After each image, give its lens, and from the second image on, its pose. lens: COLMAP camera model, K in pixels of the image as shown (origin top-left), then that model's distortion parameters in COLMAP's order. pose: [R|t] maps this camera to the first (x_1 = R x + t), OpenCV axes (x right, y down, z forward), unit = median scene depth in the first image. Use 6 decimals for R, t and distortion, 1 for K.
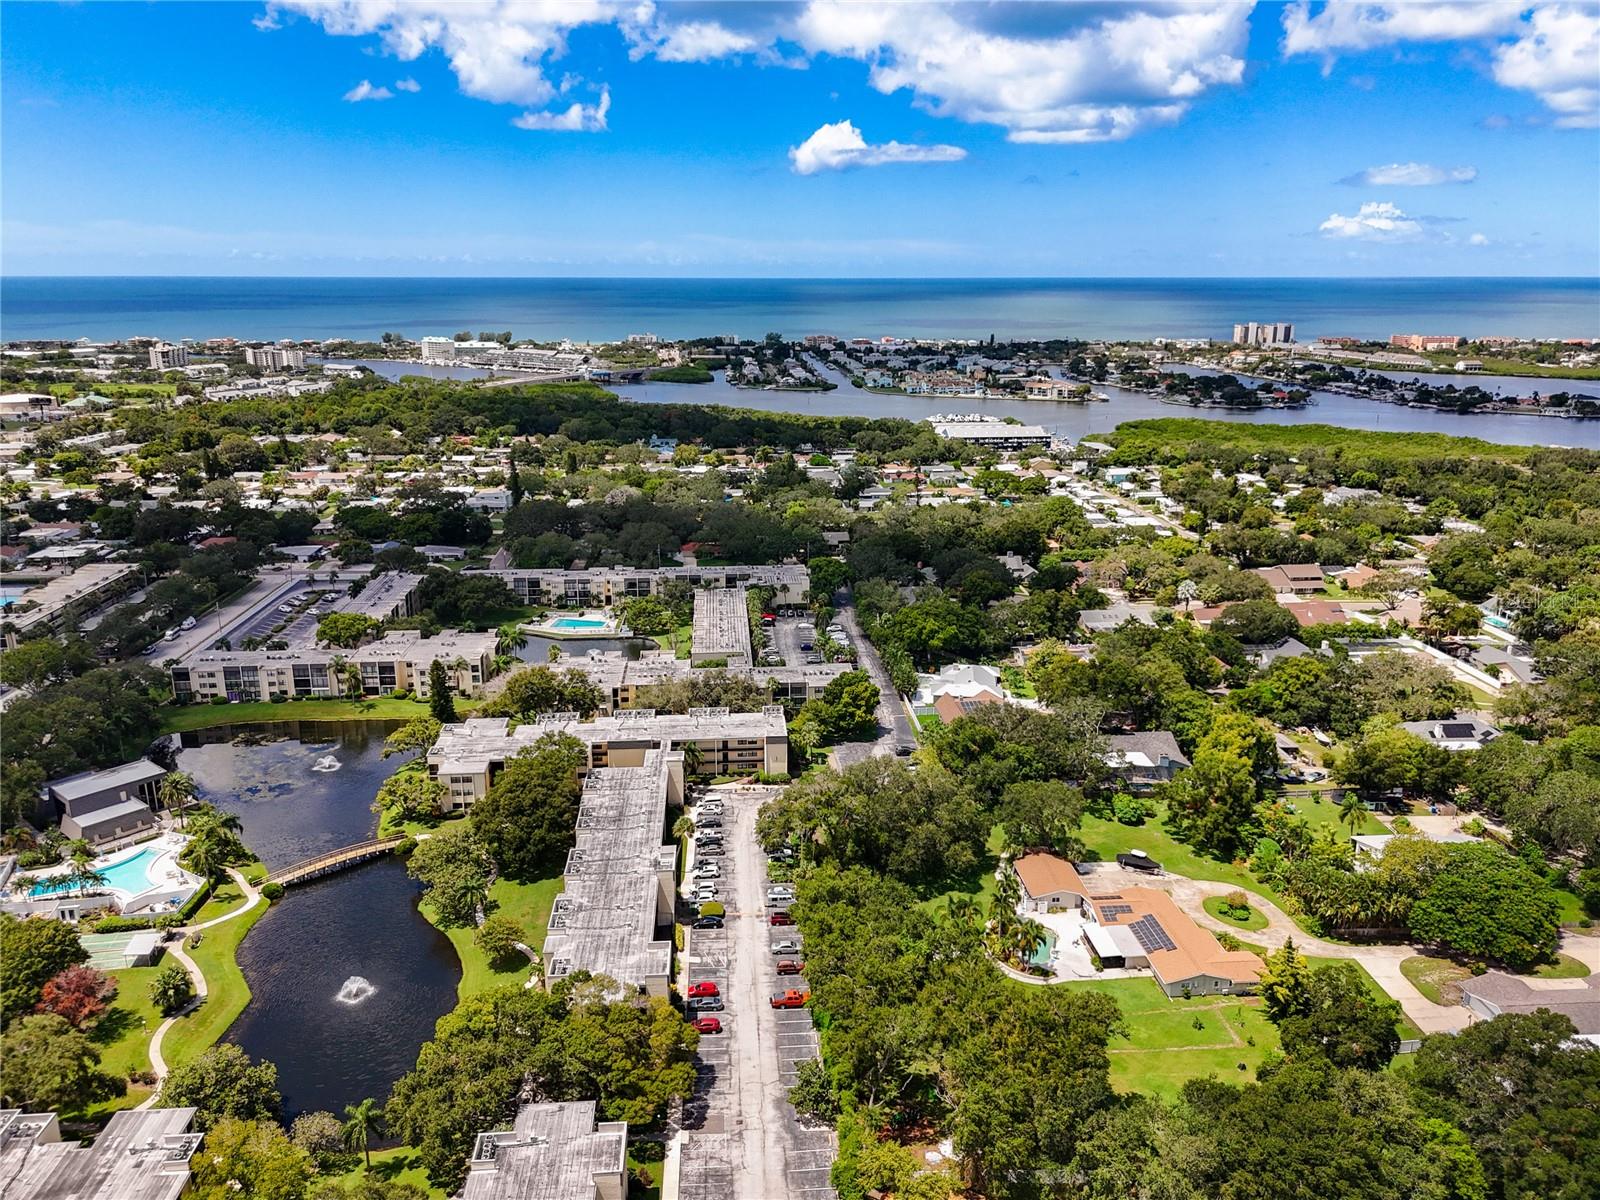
lens RADIAL K [[1196.6, 0, 804.3], [0, 1196.6, 597.5], [0, 0, 1]] dist [0.025317, -0.031389]
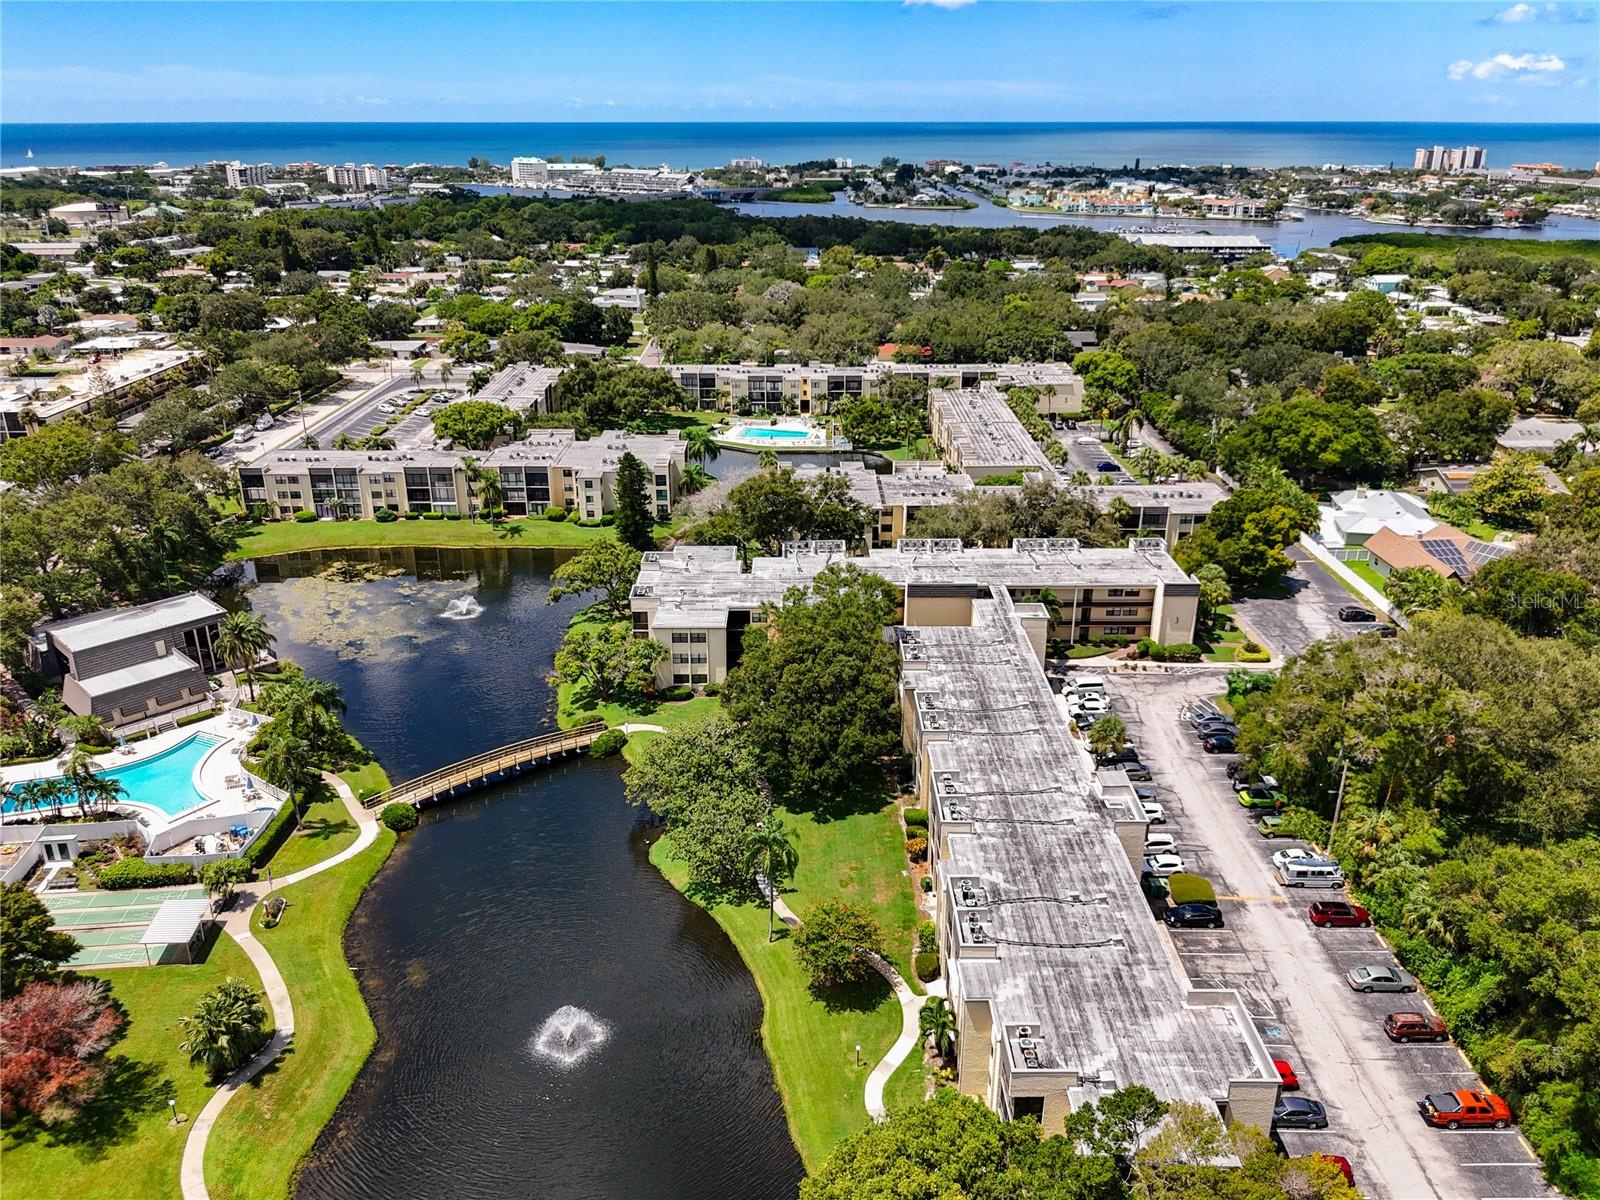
lens RADIAL K [[1196.6, 0, 799.9], [0, 1196.6, 605.9], [0, 0, 1]] dist [0.025317, -0.031389]
pose [[0.997559, 0.027566, -0.064155, -0.147421], [-0.019679, 0.992521, 0.120475, 0.046705], [0.066997, -0.118919, 0.990641, 0.307645]]
